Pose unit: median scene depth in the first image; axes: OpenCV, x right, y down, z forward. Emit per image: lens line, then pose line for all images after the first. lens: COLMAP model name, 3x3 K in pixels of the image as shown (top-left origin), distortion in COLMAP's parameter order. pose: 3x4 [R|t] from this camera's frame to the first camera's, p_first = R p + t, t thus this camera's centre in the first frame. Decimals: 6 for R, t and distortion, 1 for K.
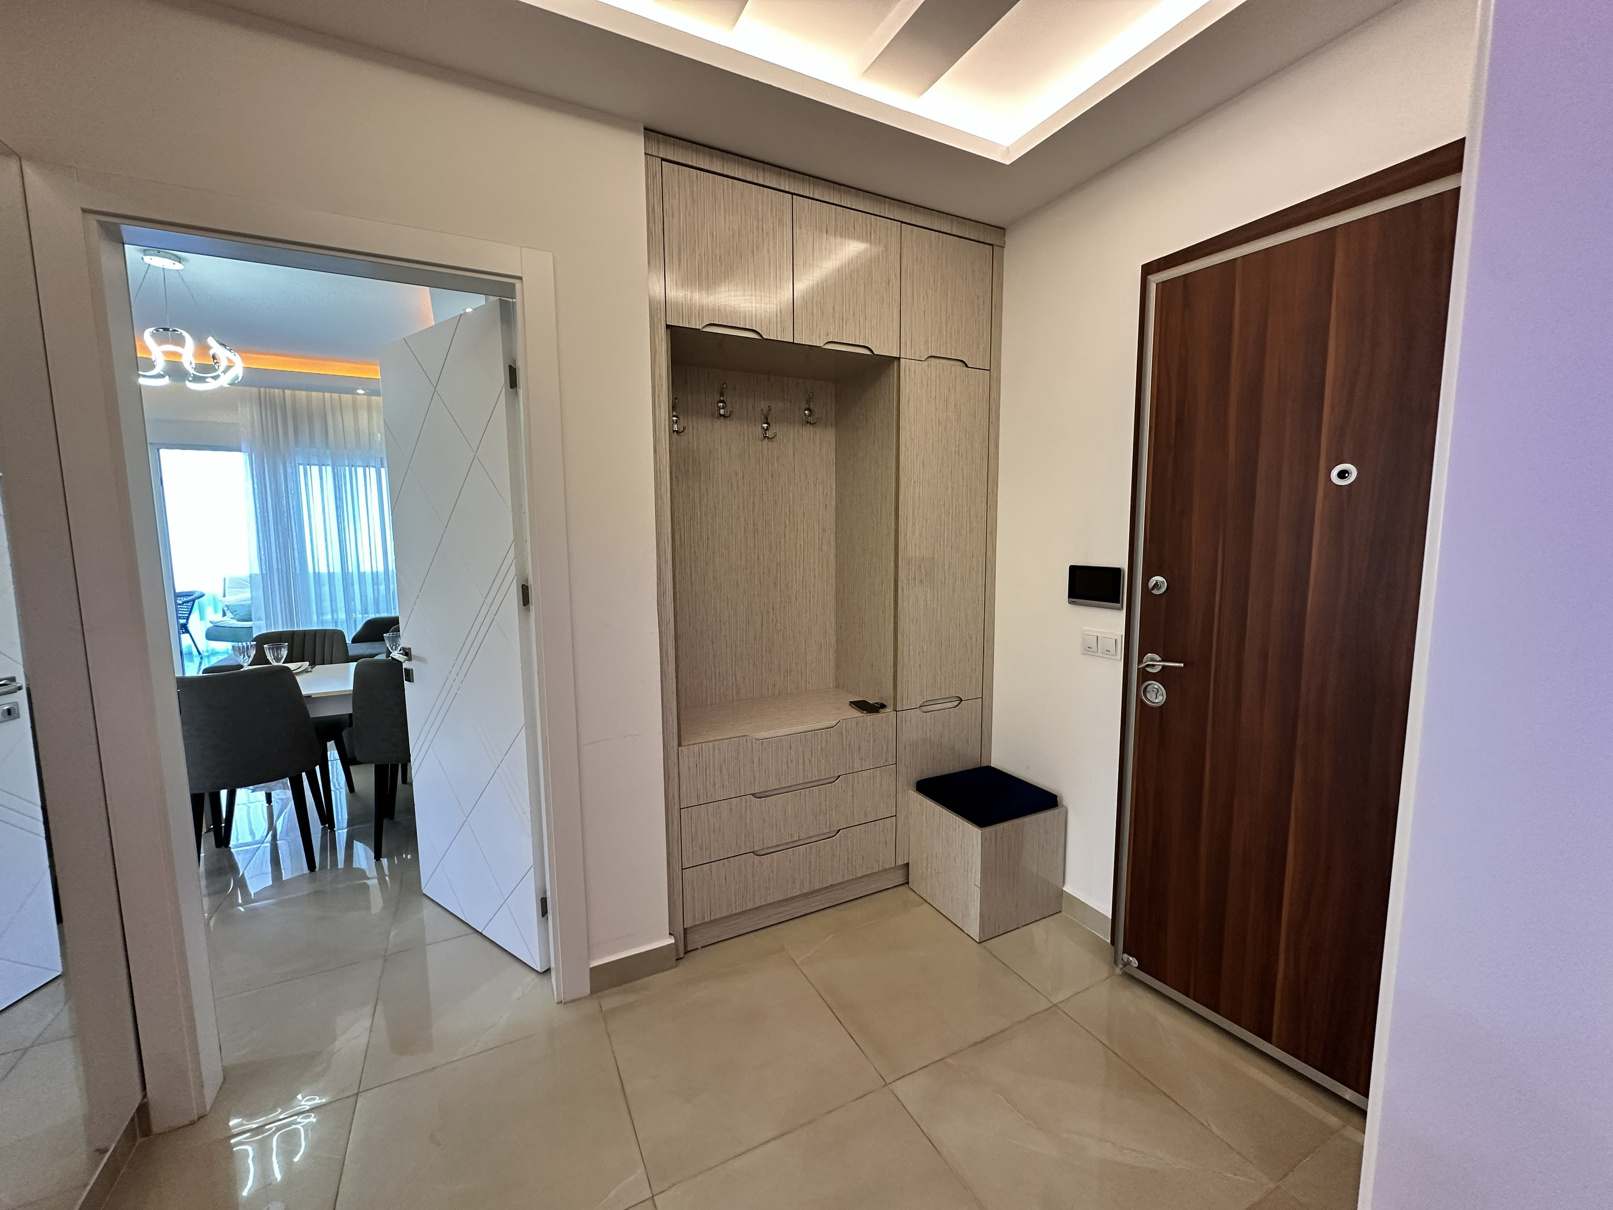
lens RADIAL K [[643.8, 0, 805.4], [0, 643.8, 602.9], [0, 0, 1]] dist [-0.003318, 0.000769]
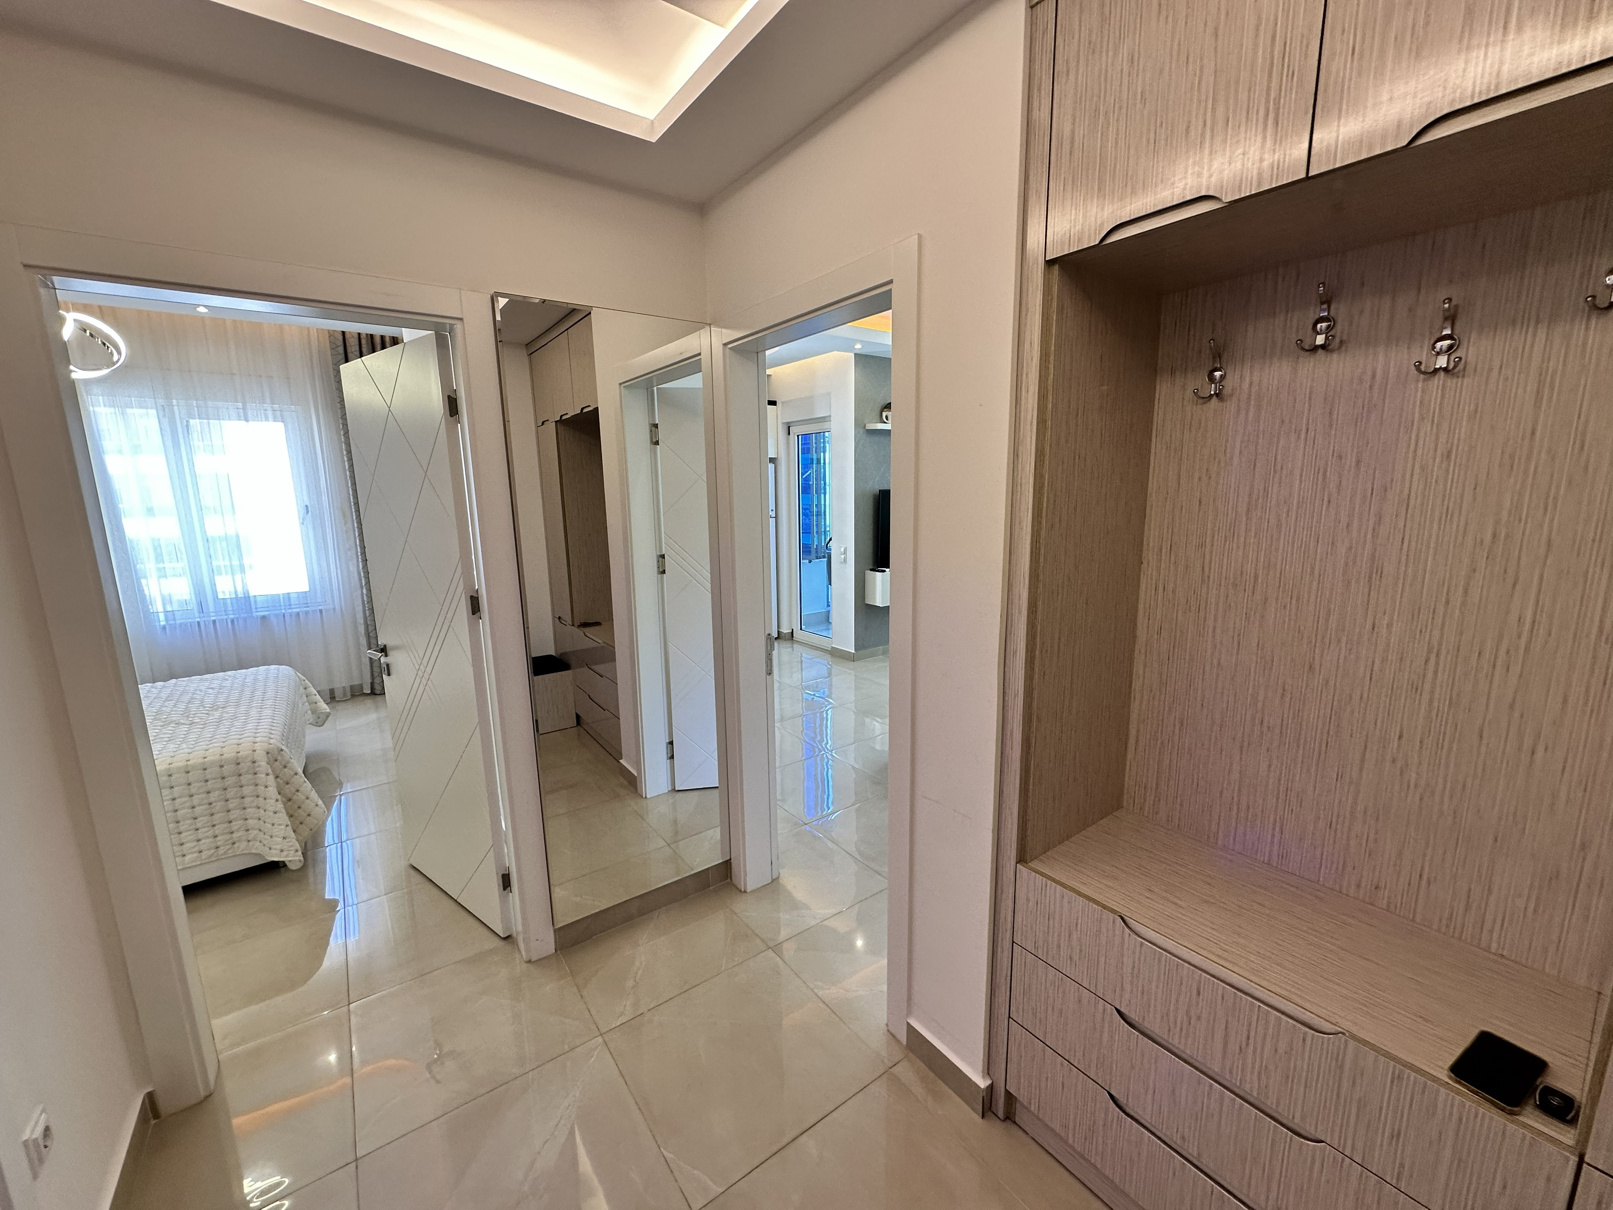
lens RADIAL K [[643.8, 0, 805.4], [0, 643.8, 602.9], [0, 0, 1]] dist [-0.003318, 0.000769]
pose [[0.158809, 0.180436, -0.970681, 0.339261], [-0.096314, 0.981300, 0.166652, -0.131770], [0.982600, 0.067025, 0.173218, 0.504155]]
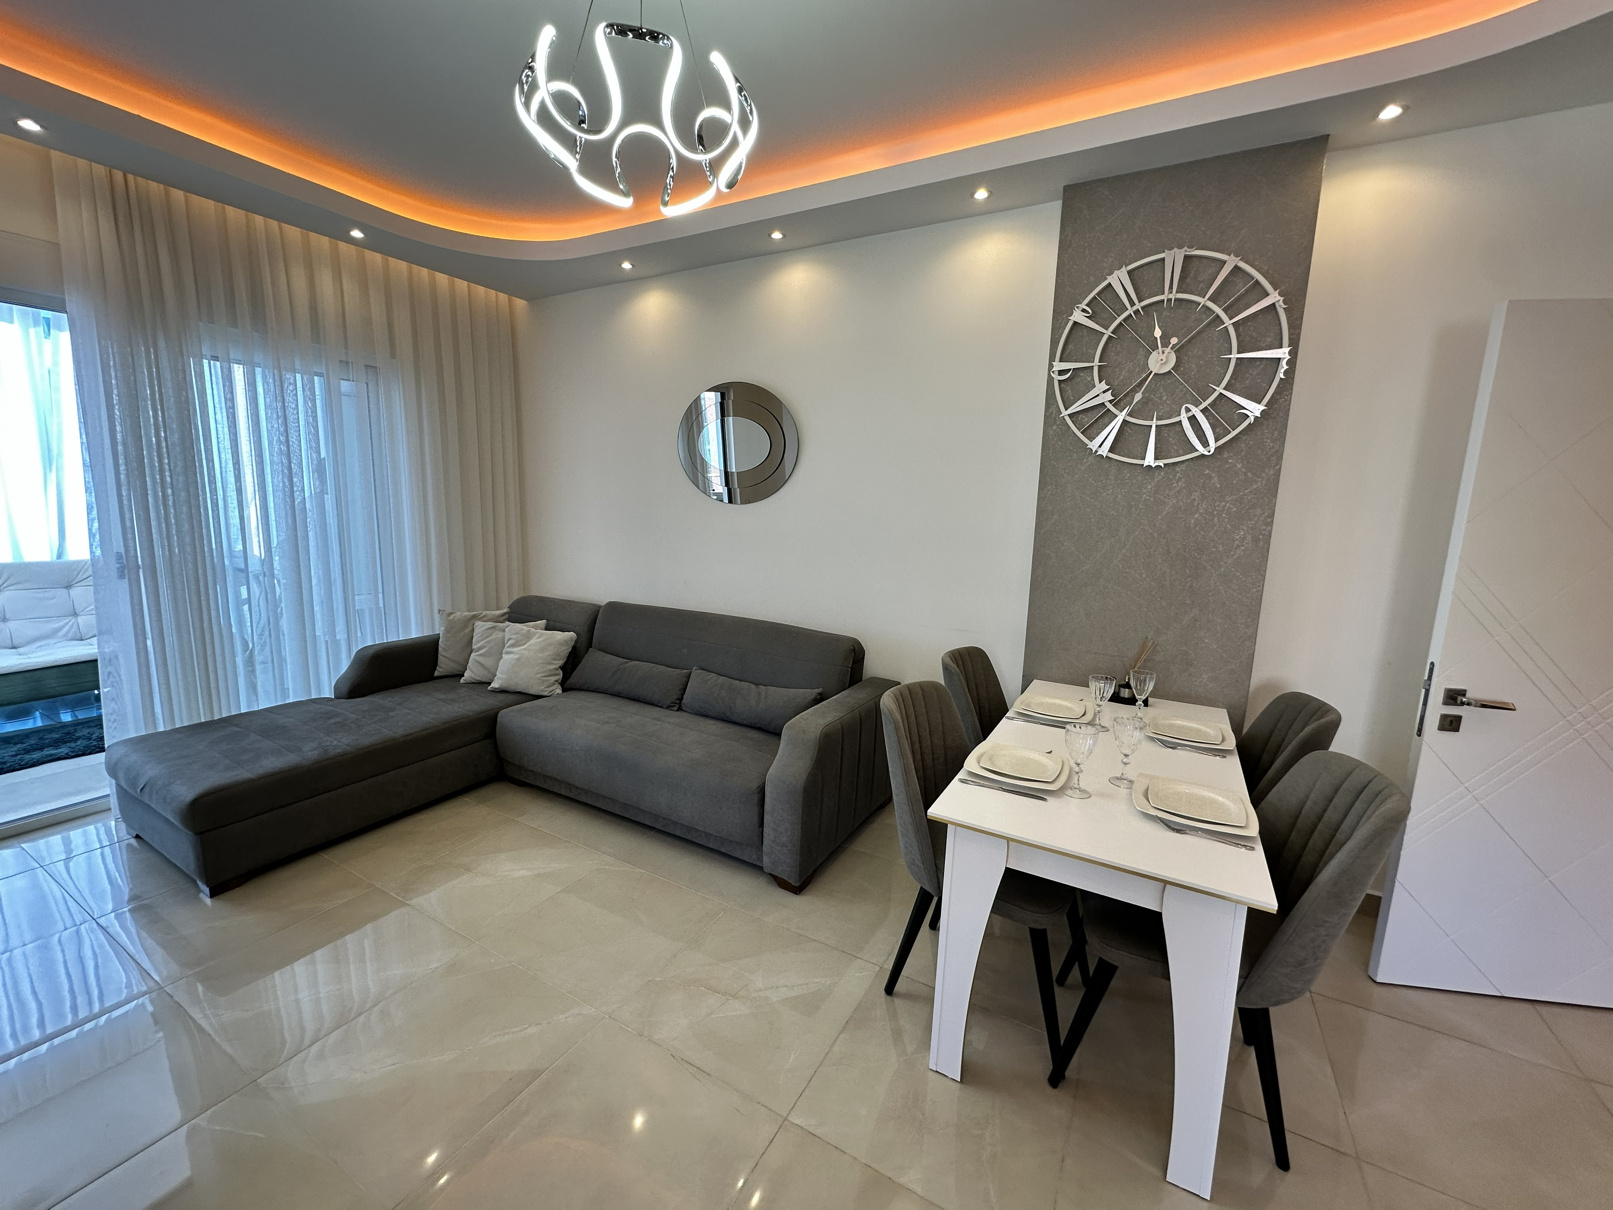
lens RADIAL K [[657.8, 0, 798.7], [0, 657.8, 614.7], [0, 0, 1]] dist [0.000624, 0.008987]
pose [[0.846664, -0.070897, 0.527384, -1.570112], [0.028850, 0.995743, 0.087544, -0.112342], [-0.531346, -0.058906, 0.845105, 0.724111]]
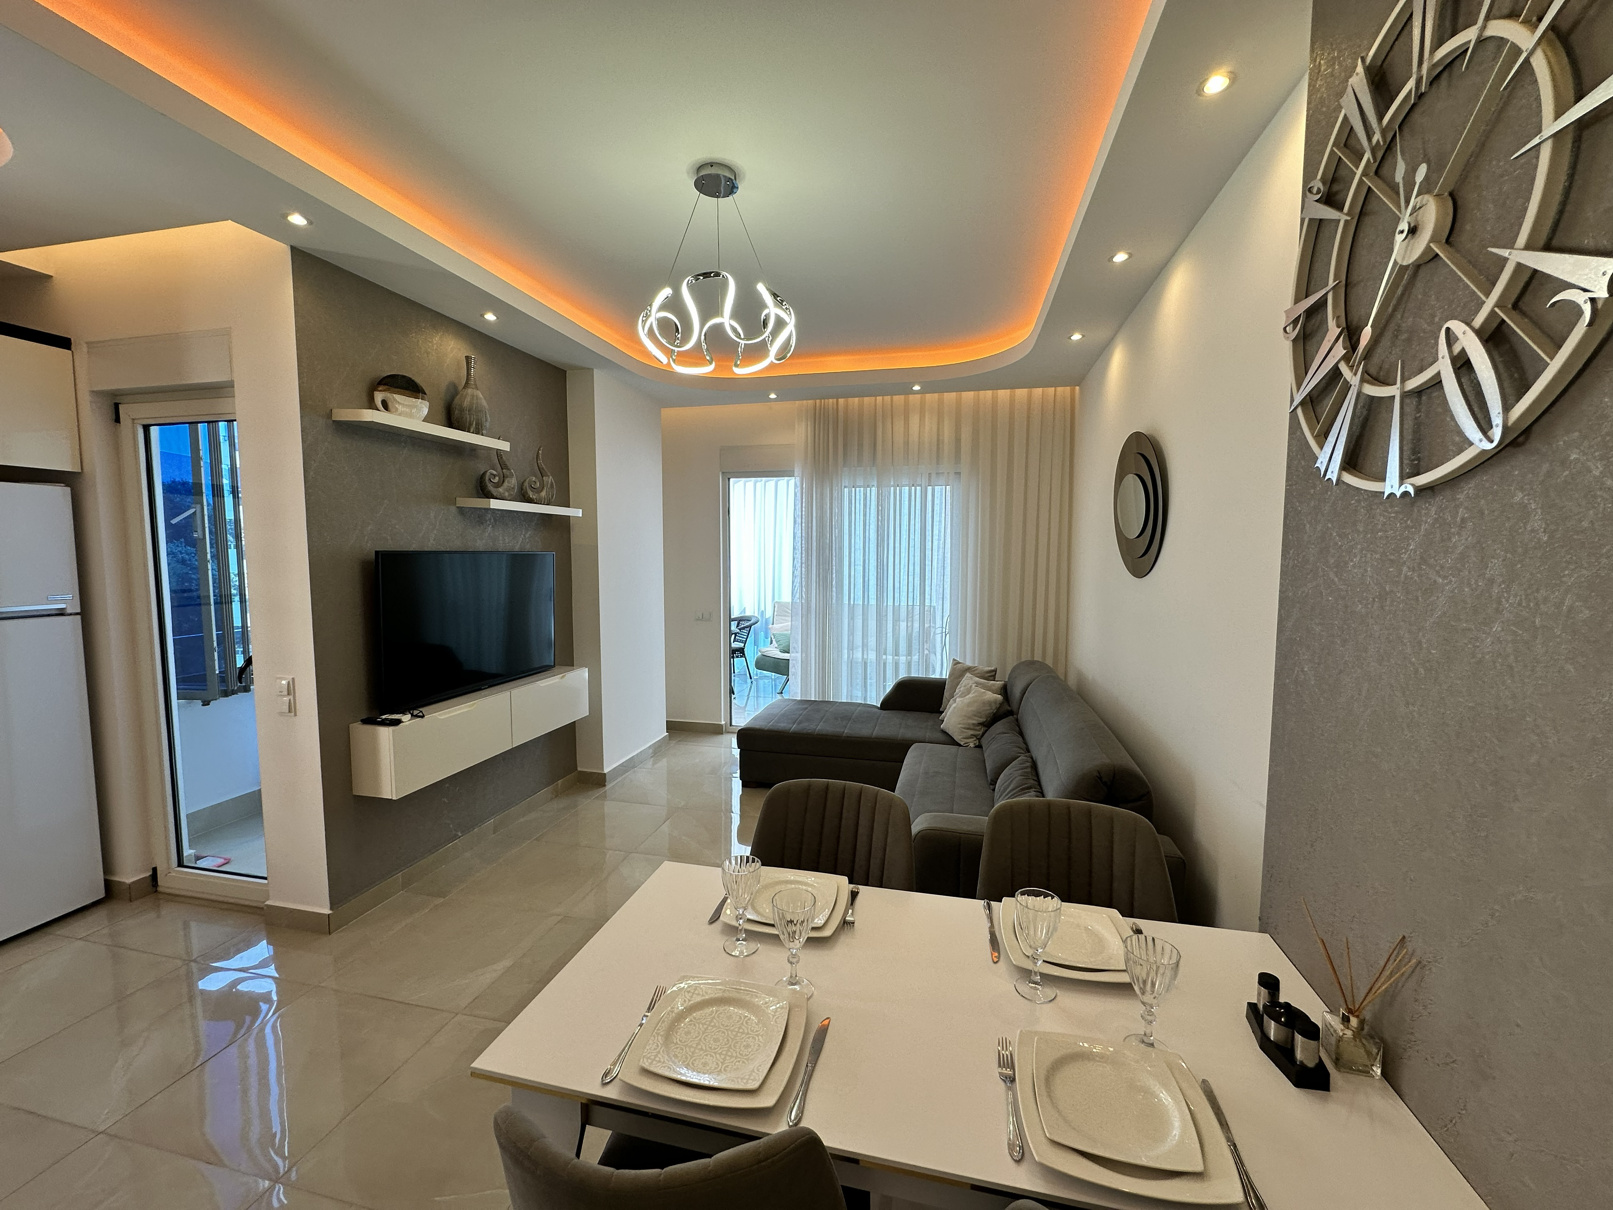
lens RADIAL K [[643.8, 0, 805.4], [0, 643.8, 602.9], [0, 0, 1]] dist [-0.003318, 0.000769]
pose [[0.760590, 0.060137, -0.646441, -0.635991], [-0.078152, 0.996941, 0.000791, -0.140343], [0.644511, 0.049919, 0.762964, 0.771449]]
